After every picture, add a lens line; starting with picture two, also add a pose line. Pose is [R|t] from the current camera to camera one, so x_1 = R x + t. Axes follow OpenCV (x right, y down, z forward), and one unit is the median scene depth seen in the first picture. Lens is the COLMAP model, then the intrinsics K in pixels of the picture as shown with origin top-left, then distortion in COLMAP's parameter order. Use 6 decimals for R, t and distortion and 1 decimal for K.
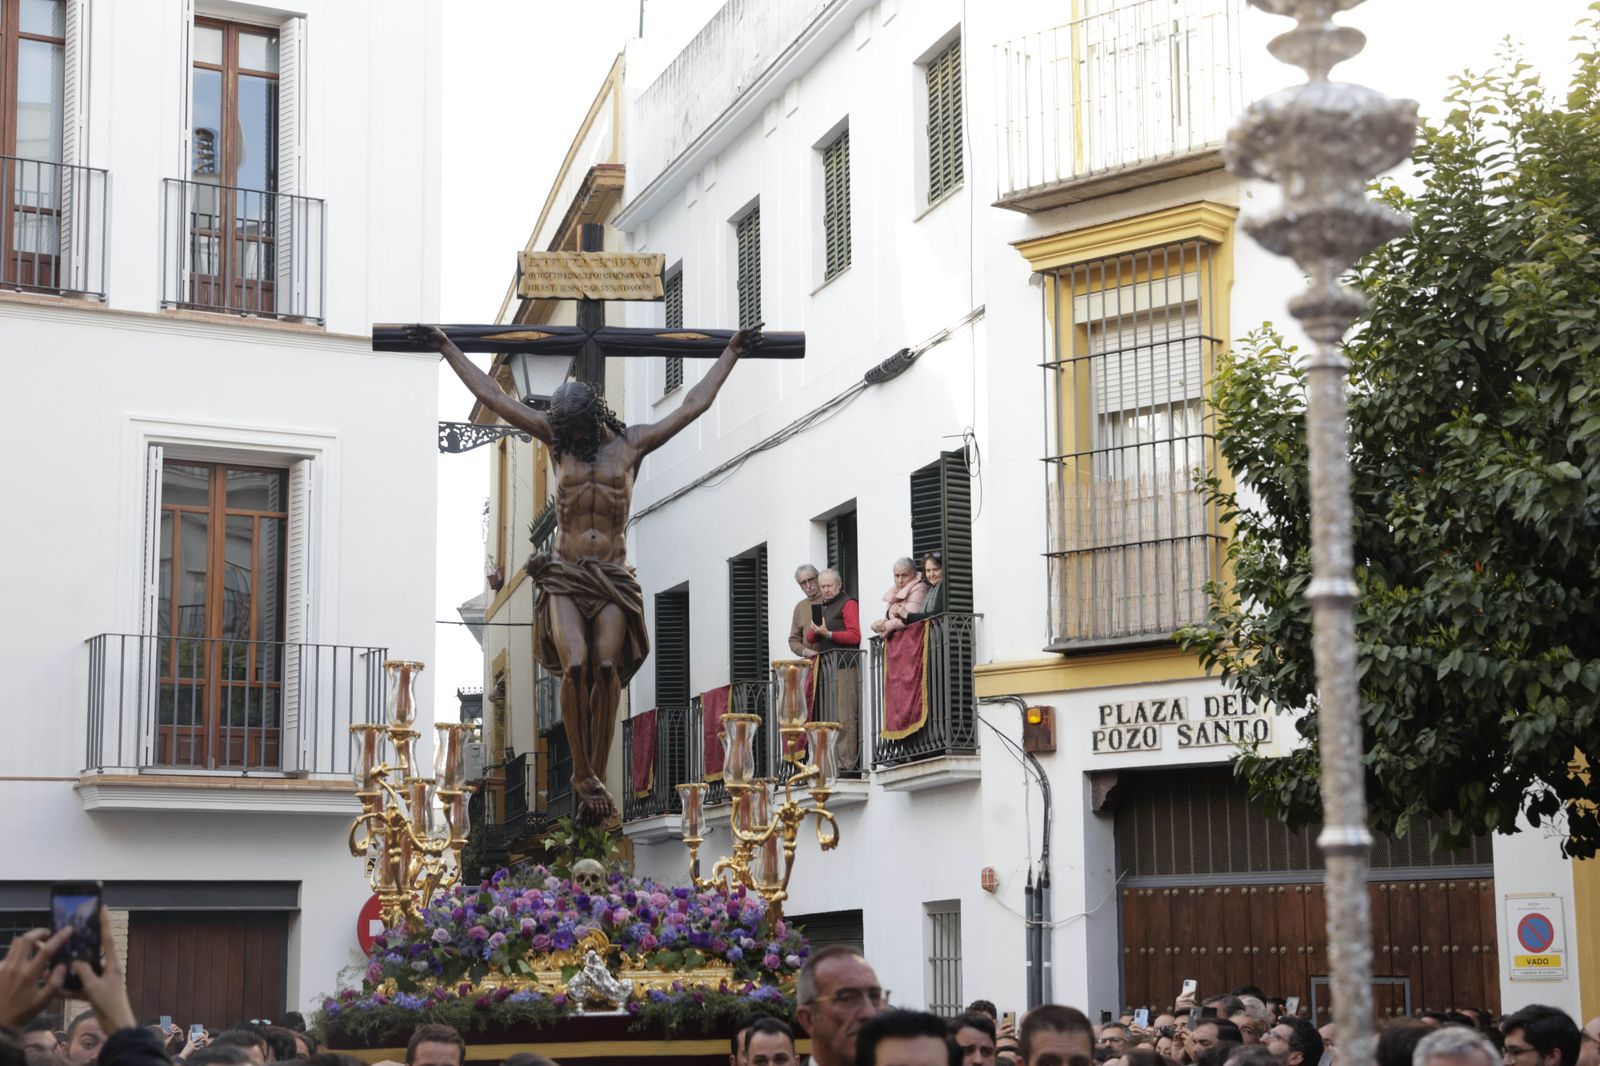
lens RADIAL K [[2829.2, 0, 800.0], [0, 2829.2, 533.0], [0, 0, 1]] dist [0.262125, 0.033163]
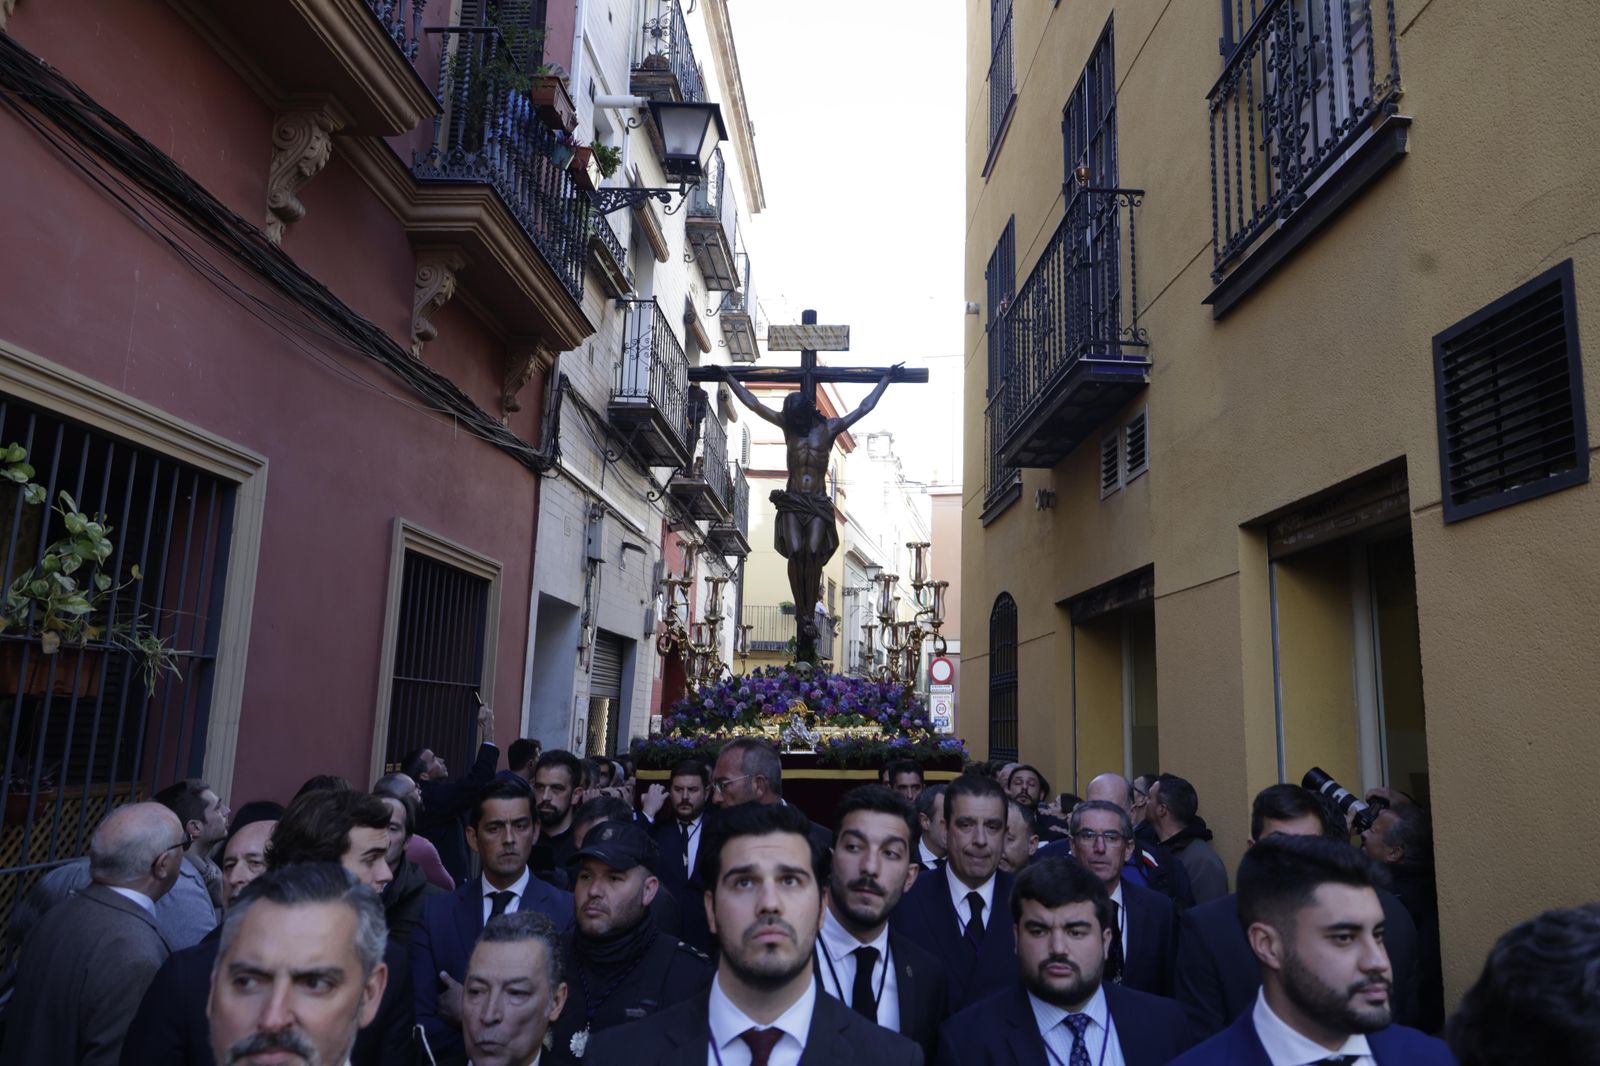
lens RADIAL K [[1104.4, 0, 810.7], [0, 1104.4, 537.1], [0, 0, 1]] dist [-0.000444, 0.000931]
pose [[0.992402, -0.004261, -0.122961, 0.014722], [0.002616, 0.999905, -0.013539, 0.050863], [0.123007, 0.013115, 0.992319, 0.352357]]
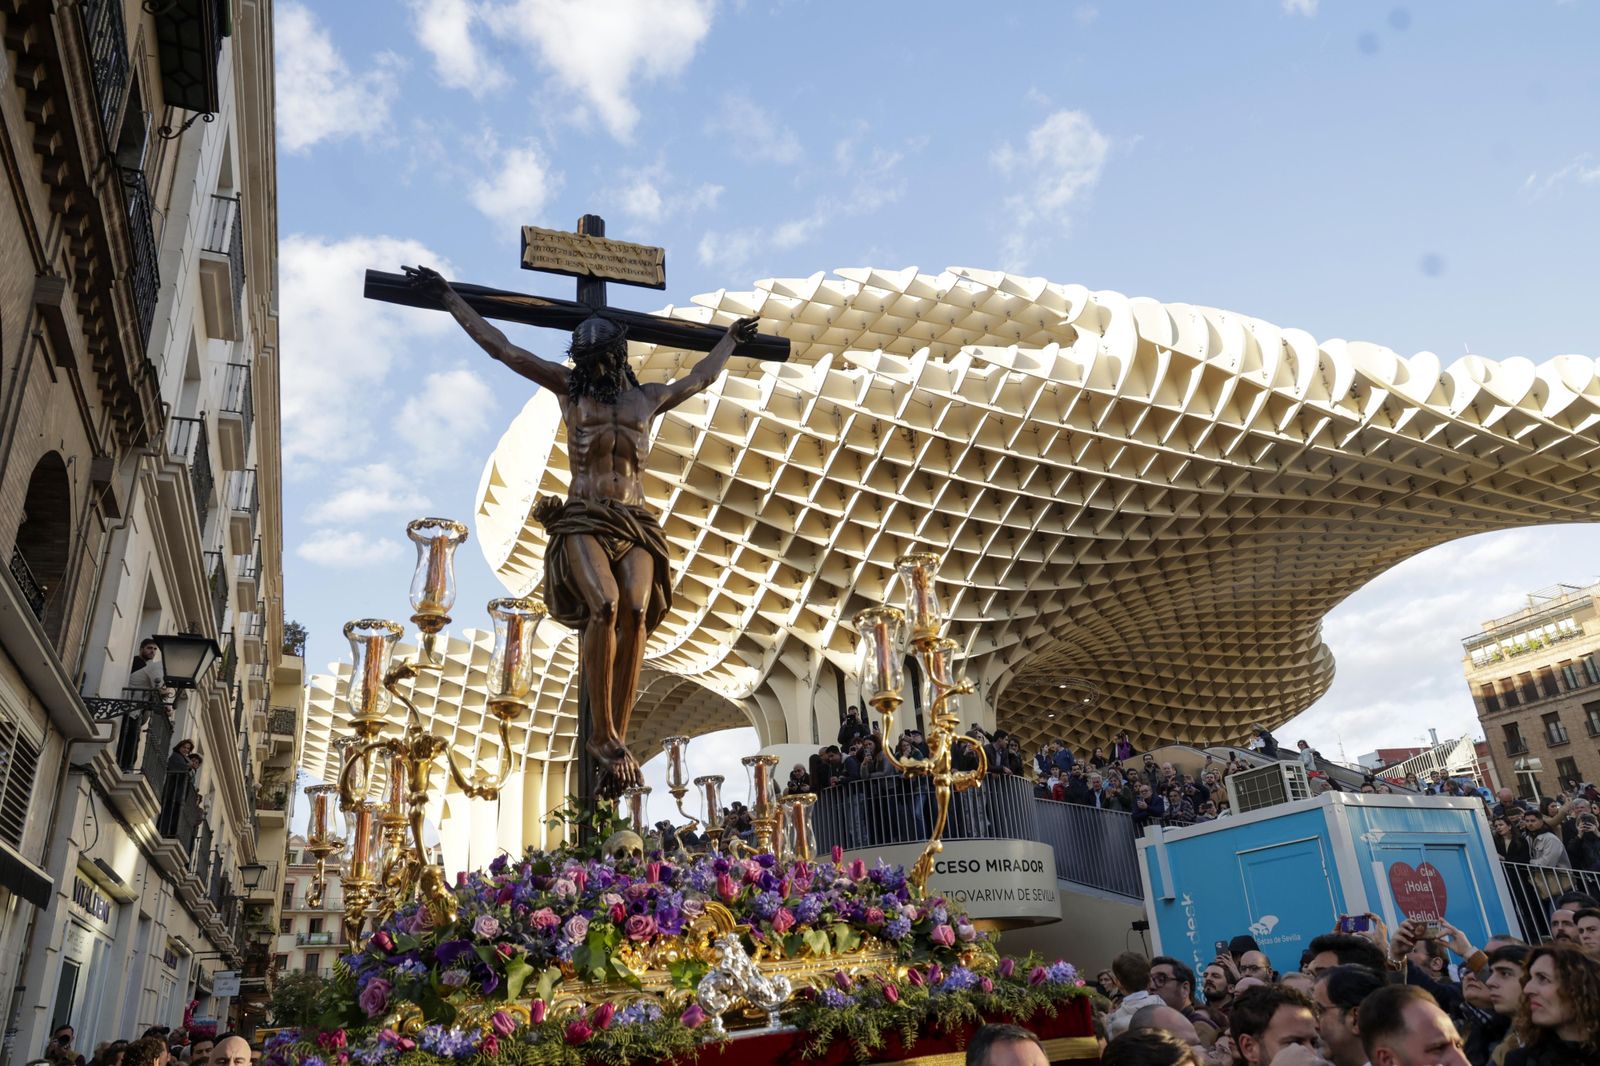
lens RADIAL K [[1104.4, 0, 810.7], [0, 1104.4, 537.1], [0, 0, 1]] dist [-0.000444, 0.000931]
pose [[0.950554, 0.039093, 0.308090, -0.134538], [0.031799, 0.974580, -0.221772, 0.111396], [-0.308928, 0.220603, 0.925147, 0.717557]]
